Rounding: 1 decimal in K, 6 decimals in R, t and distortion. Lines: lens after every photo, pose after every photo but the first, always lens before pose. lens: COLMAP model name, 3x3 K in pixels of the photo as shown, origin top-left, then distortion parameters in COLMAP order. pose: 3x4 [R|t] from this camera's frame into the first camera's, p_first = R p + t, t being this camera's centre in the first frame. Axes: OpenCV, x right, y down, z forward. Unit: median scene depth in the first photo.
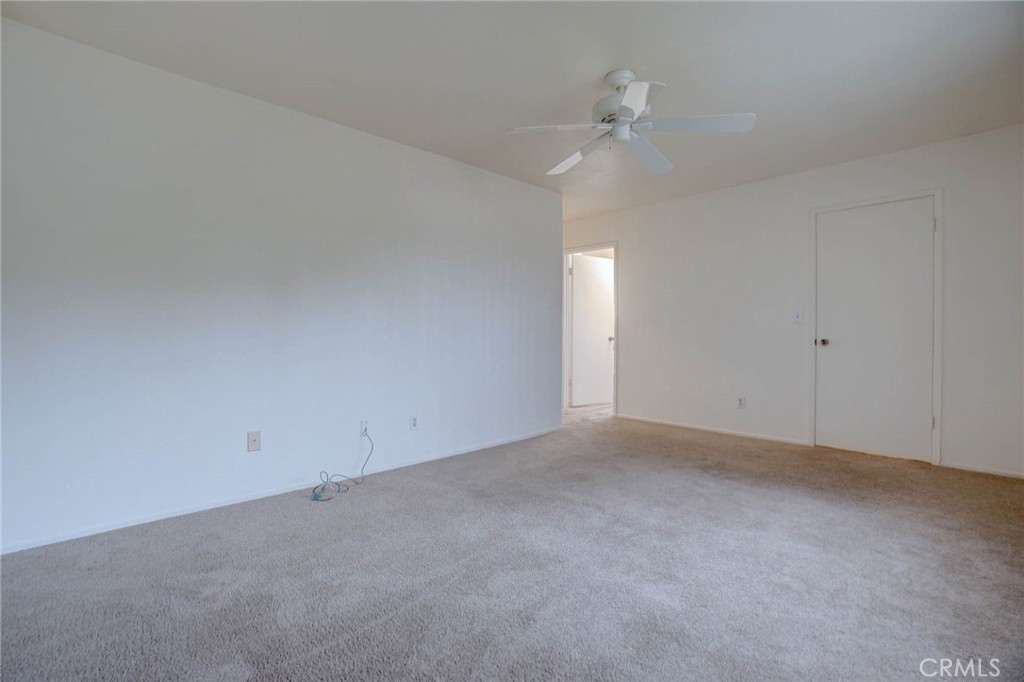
lens RADIAL K [[464.5, 0, 507.3], [0, 464.5, 337.8], [0, 0, 1]] dist [-0.062764, 0.023079]
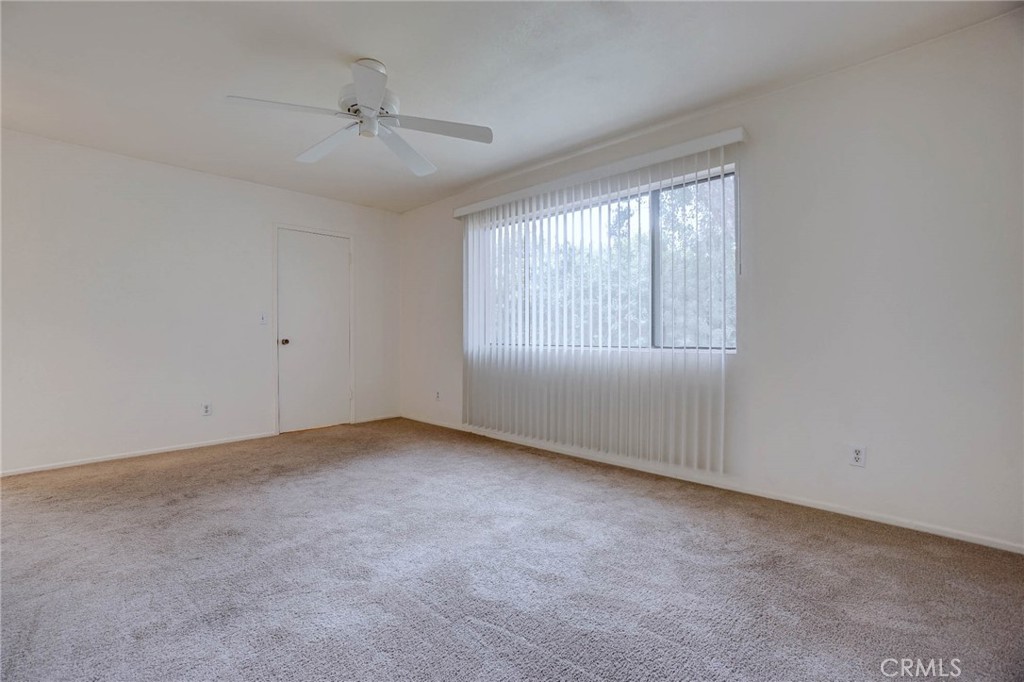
lens RADIAL K [[464.5, 0, 507.3], [0, 464.5, 337.8], [0, 0, 1]] dist [-0.062764, 0.023079]
pose [[-0.121002, -0.004128, 0.992644, -0.581338], [0.006172, 0.999969, 0.004911, -0.003335], [-0.992633, 0.006721, -0.120973, 0.644607]]
